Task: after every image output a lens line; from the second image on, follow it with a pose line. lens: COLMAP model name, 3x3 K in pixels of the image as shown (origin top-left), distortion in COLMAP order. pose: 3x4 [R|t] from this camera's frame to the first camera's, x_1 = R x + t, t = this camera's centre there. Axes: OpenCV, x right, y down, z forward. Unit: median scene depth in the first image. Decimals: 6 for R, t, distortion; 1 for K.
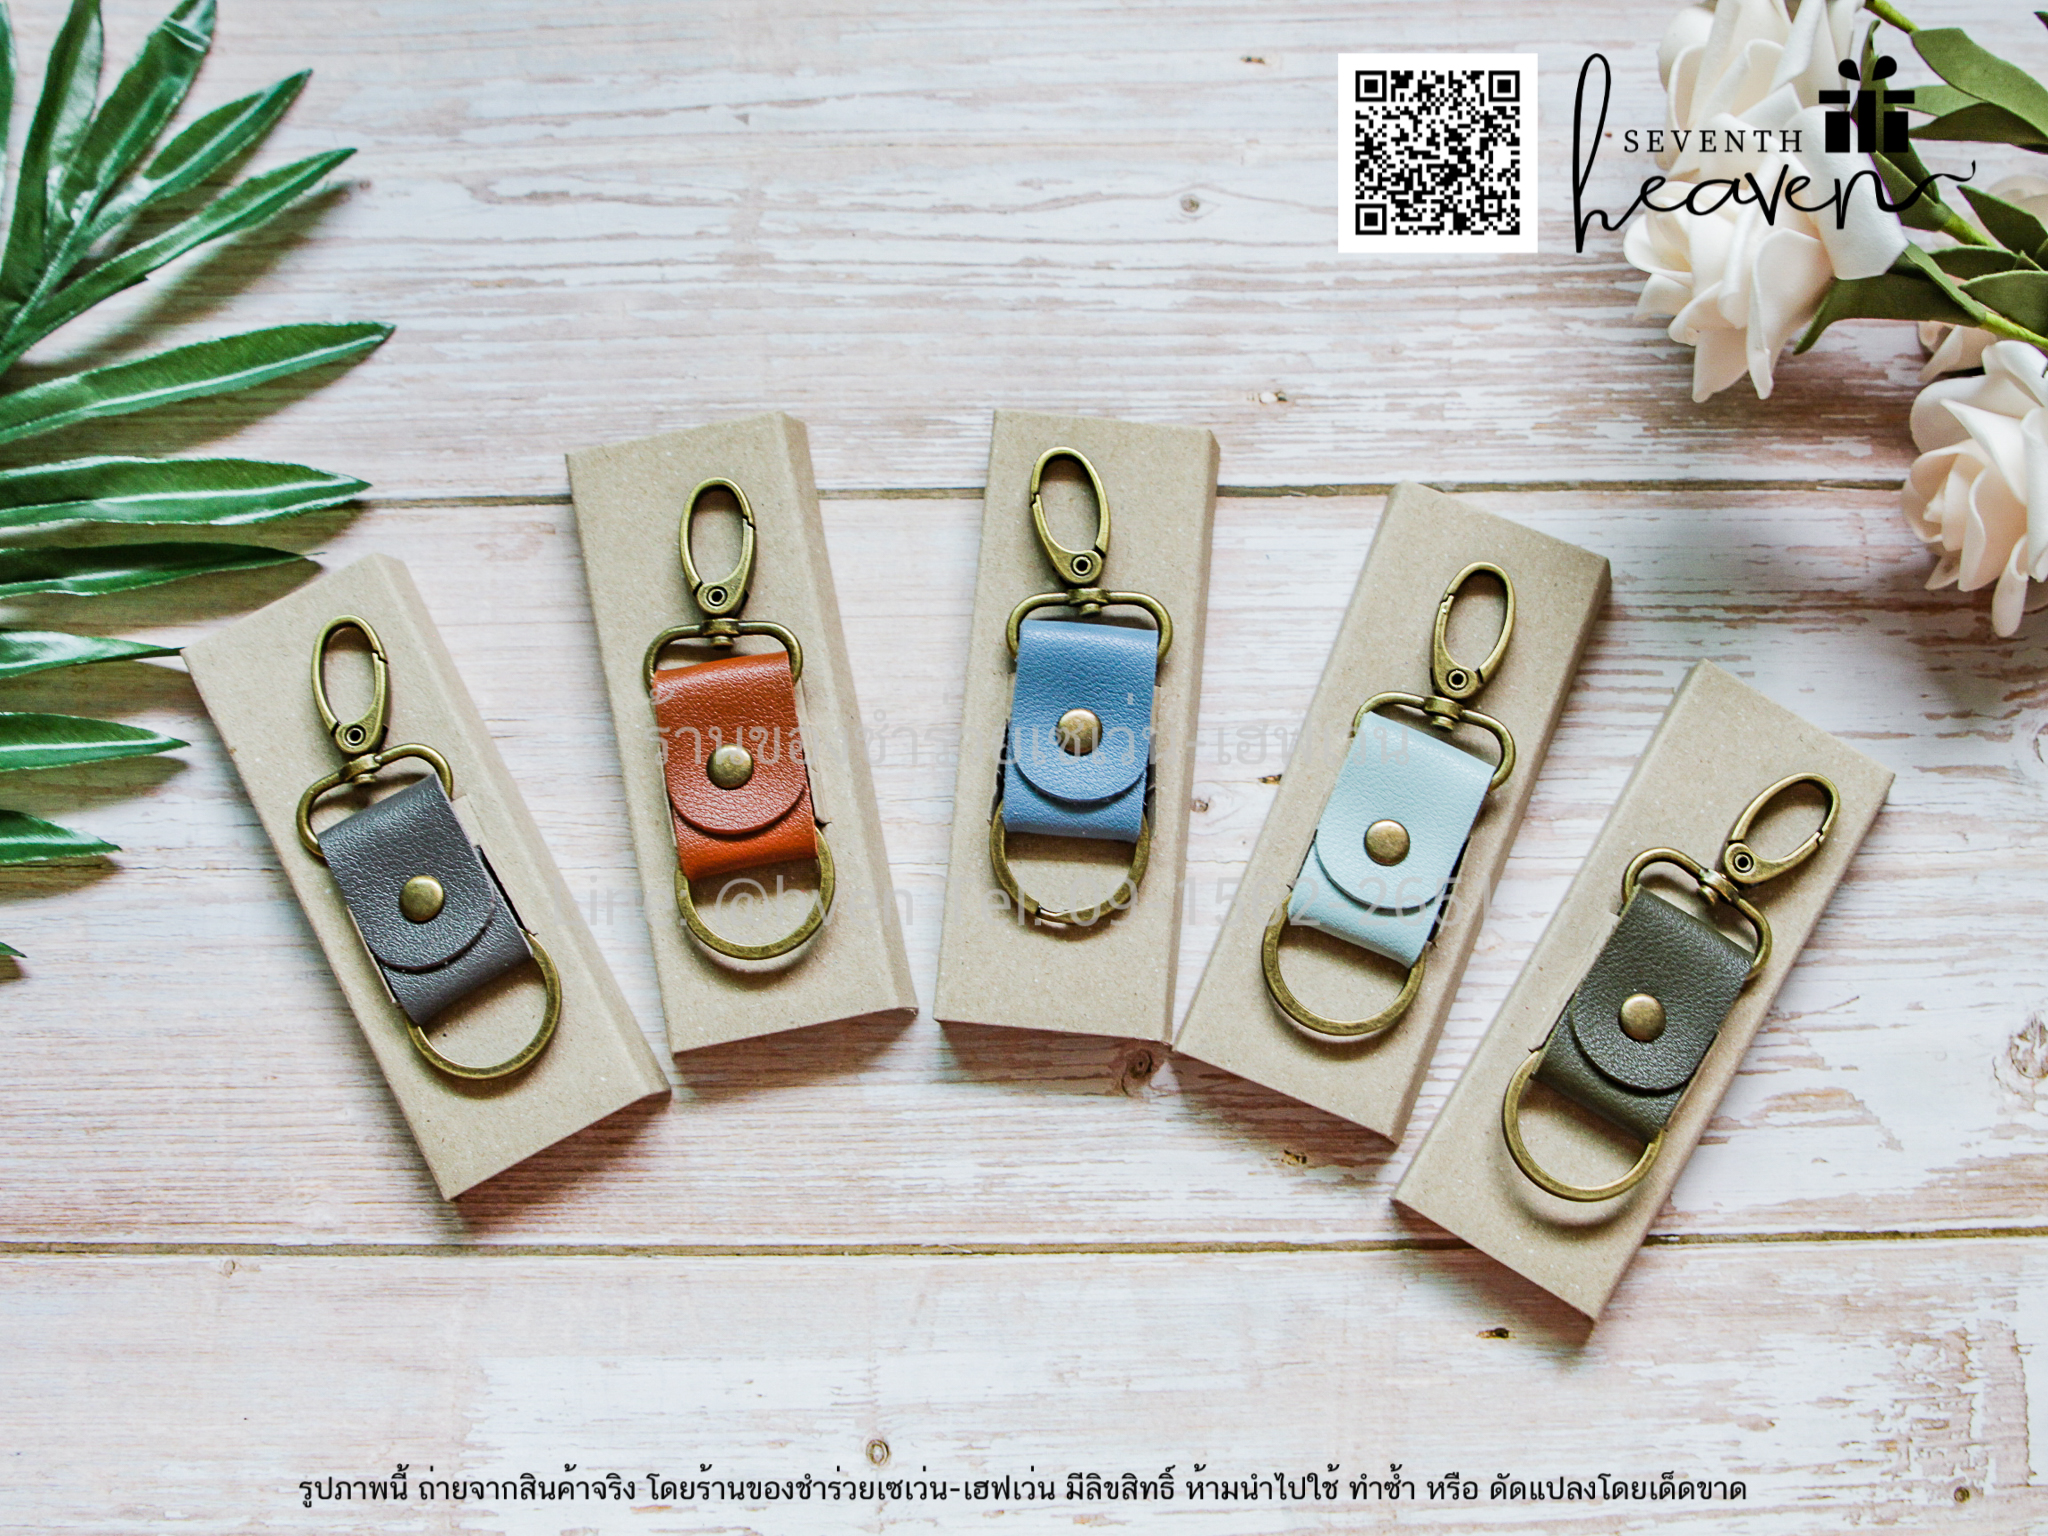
lens RADIAL K [[2394.6, 0, 1023.7], [0, 2394.6, 767.6], [0, 0, 1]] dist [-0.128296, 0.000000]
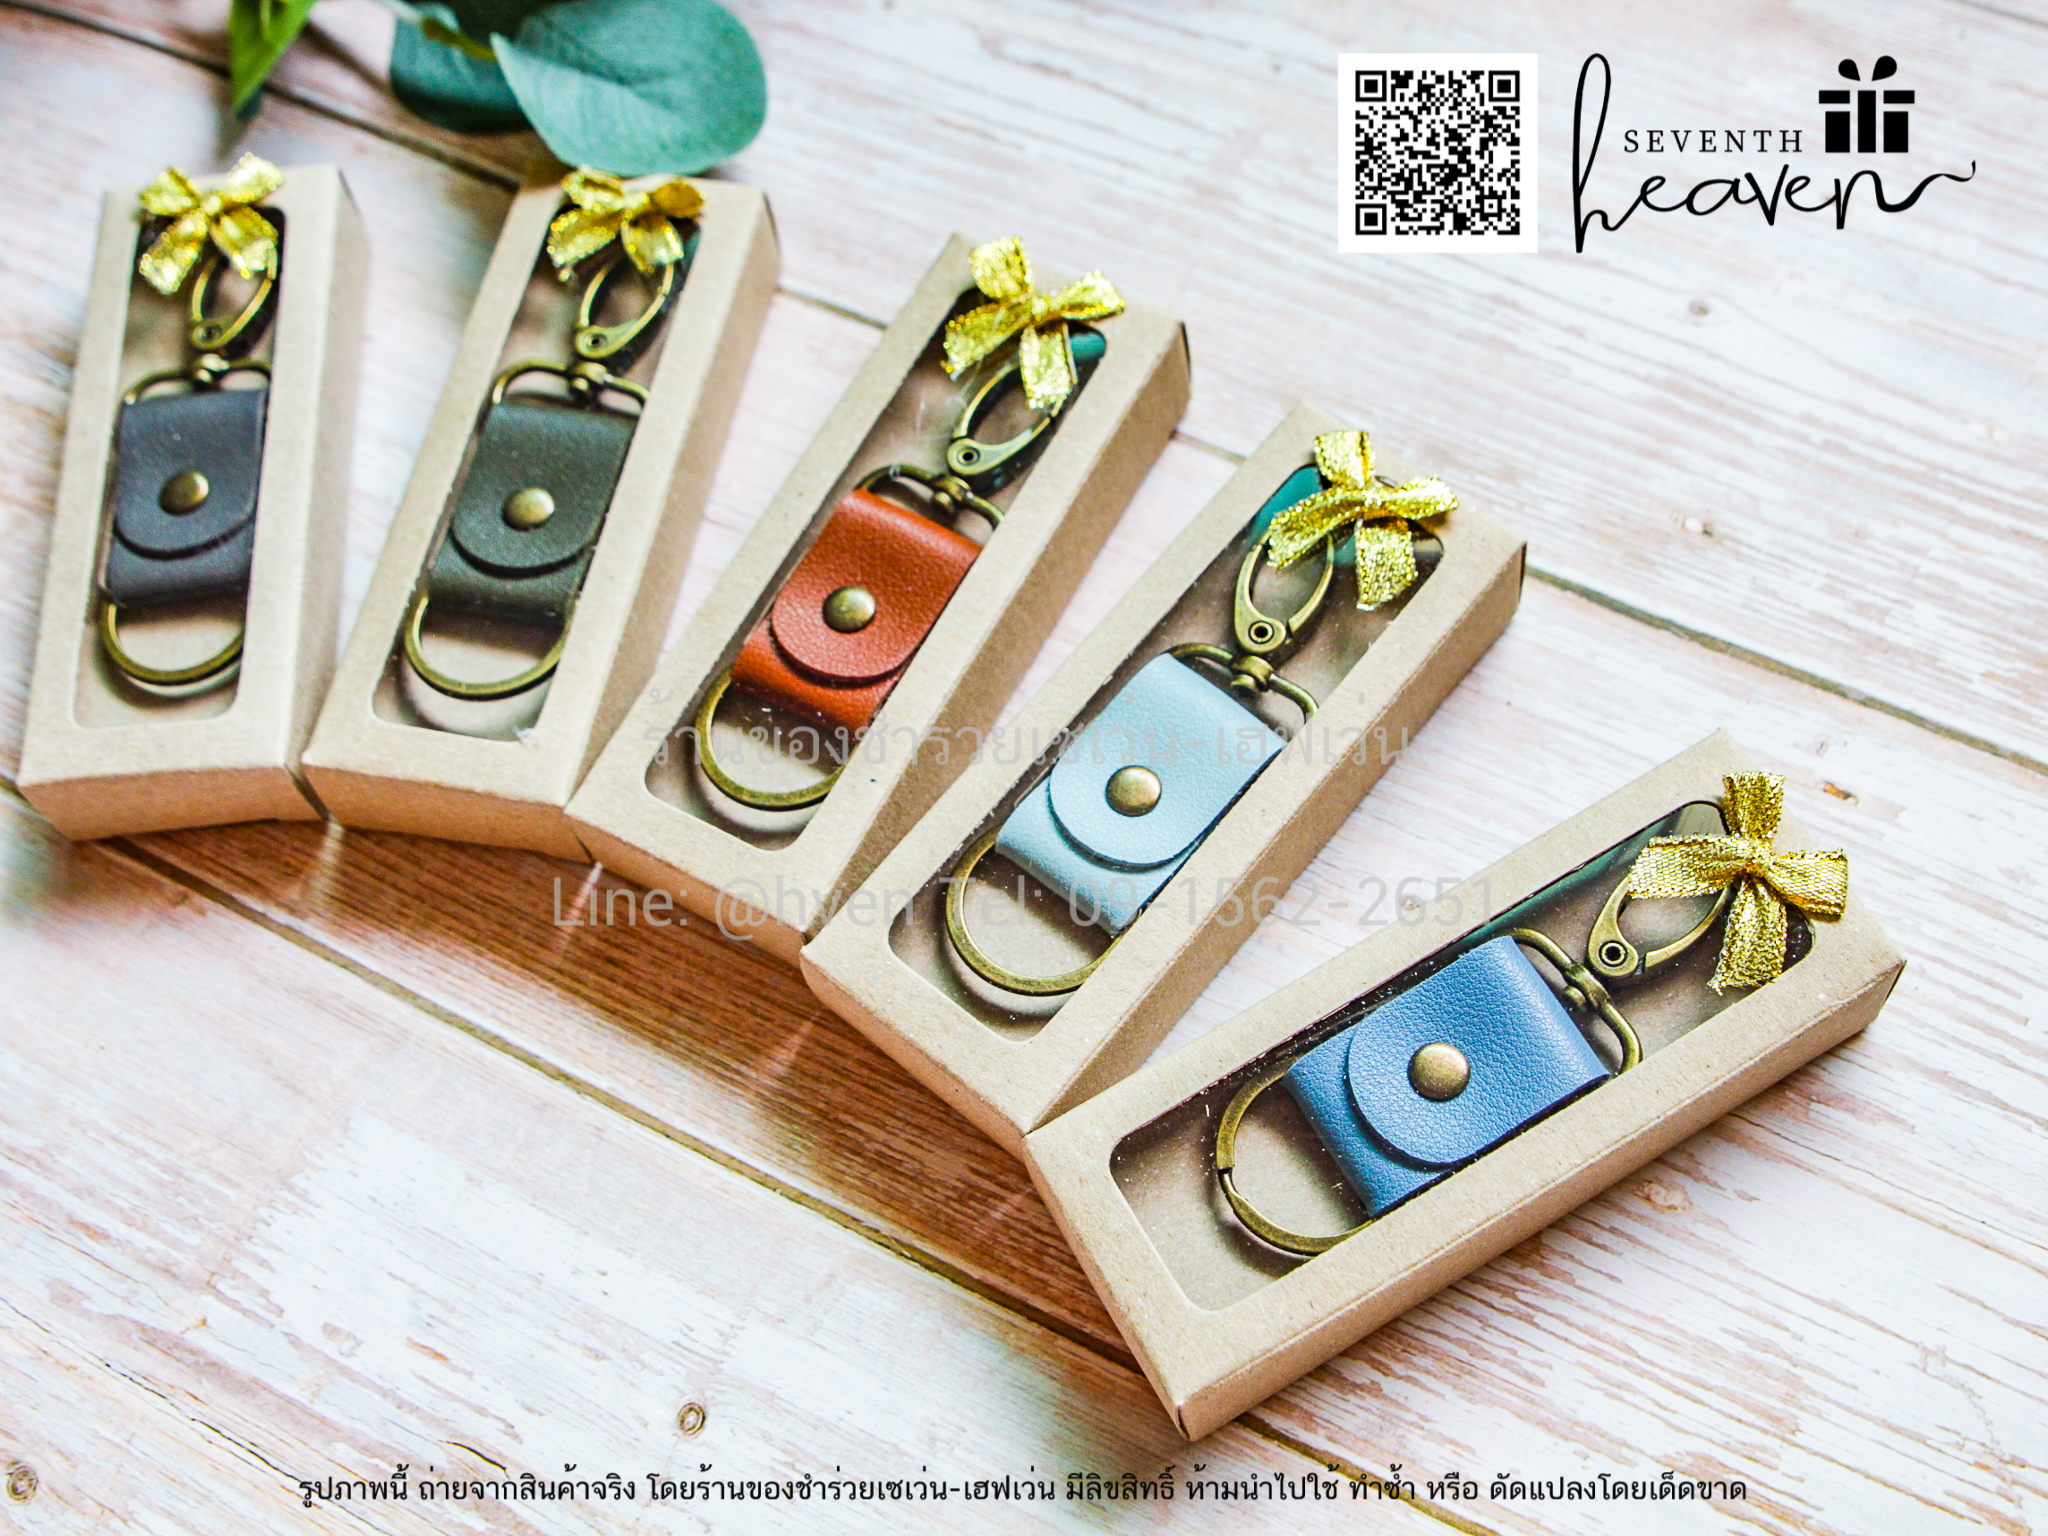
lens RADIAL K [[2394.6, 0, 1017.9], [0, 2394.6, 773.9], [0, 0, 1]] dist [-0.128296, 0.000000]
pose [[0.877291, 0.392955, -0.275583, 0.167261], [-0.441614, 0.885766, -0.142816, 0.155676], [0.187981, 0.246992, 0.950609, 0.193252]]
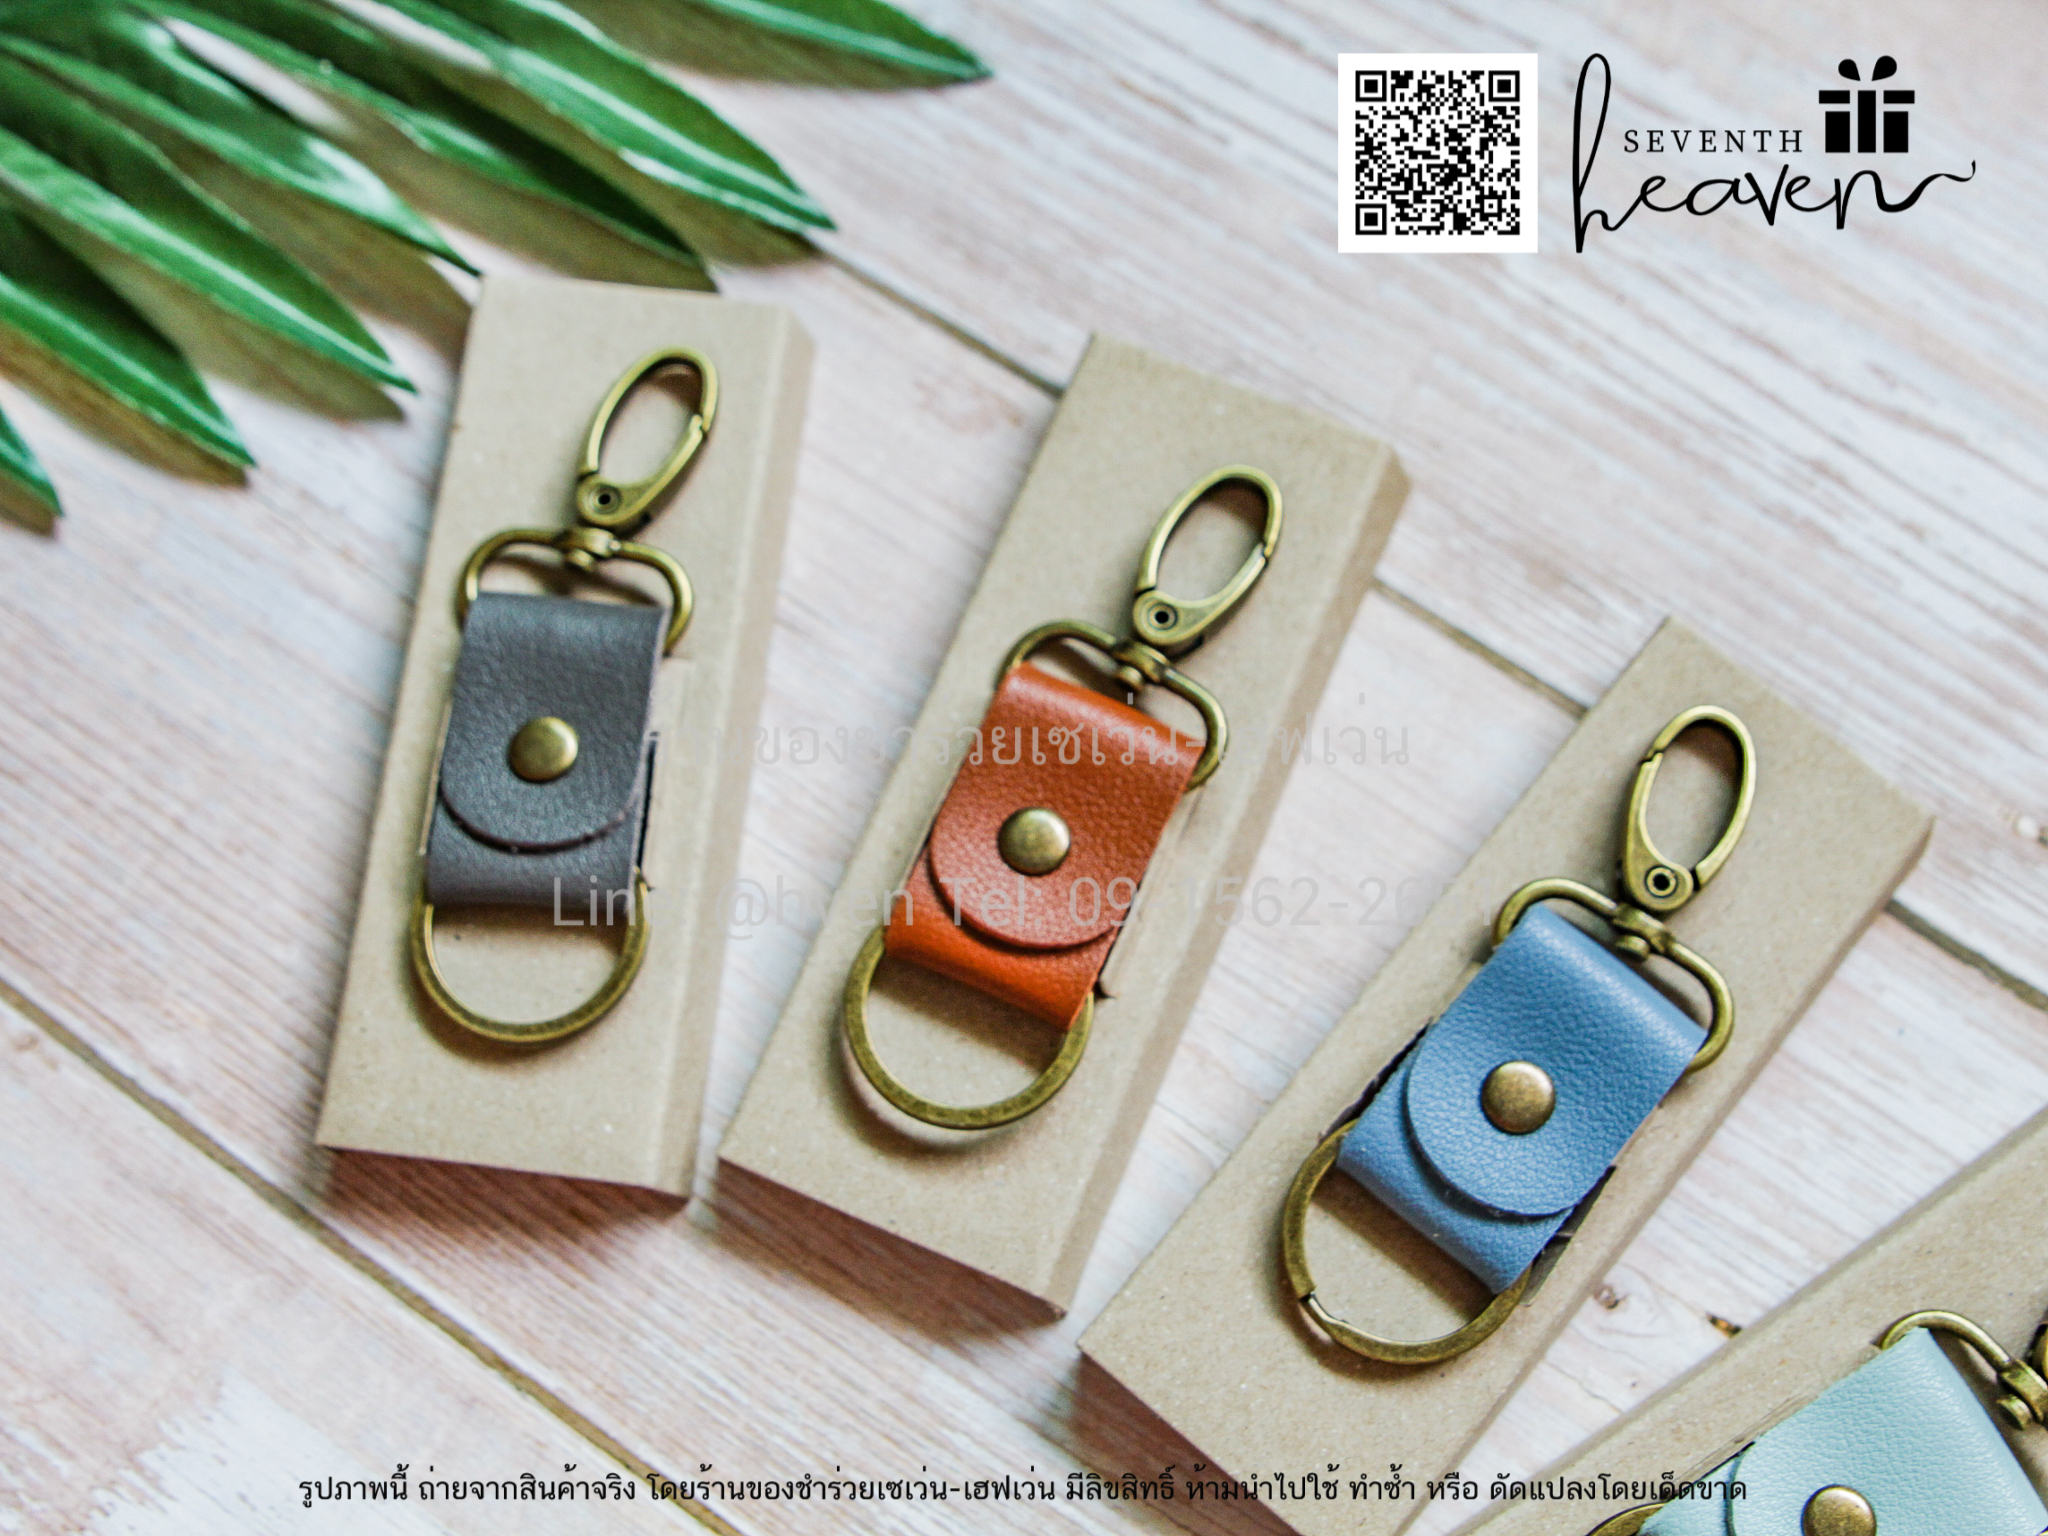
lens RADIAL K [[2394.6, 0, 1025.7], [0, 2394.6, 772.5], [0, 0, 1]] dist [-0.128296, 0.000000]
pose [[0.820716, 0.543182, -0.177141, -0.018862], [-0.556194, 0.830501, -0.030278, 0.005015], [0.130669, 0.123374, 0.983720, 0.349448]]
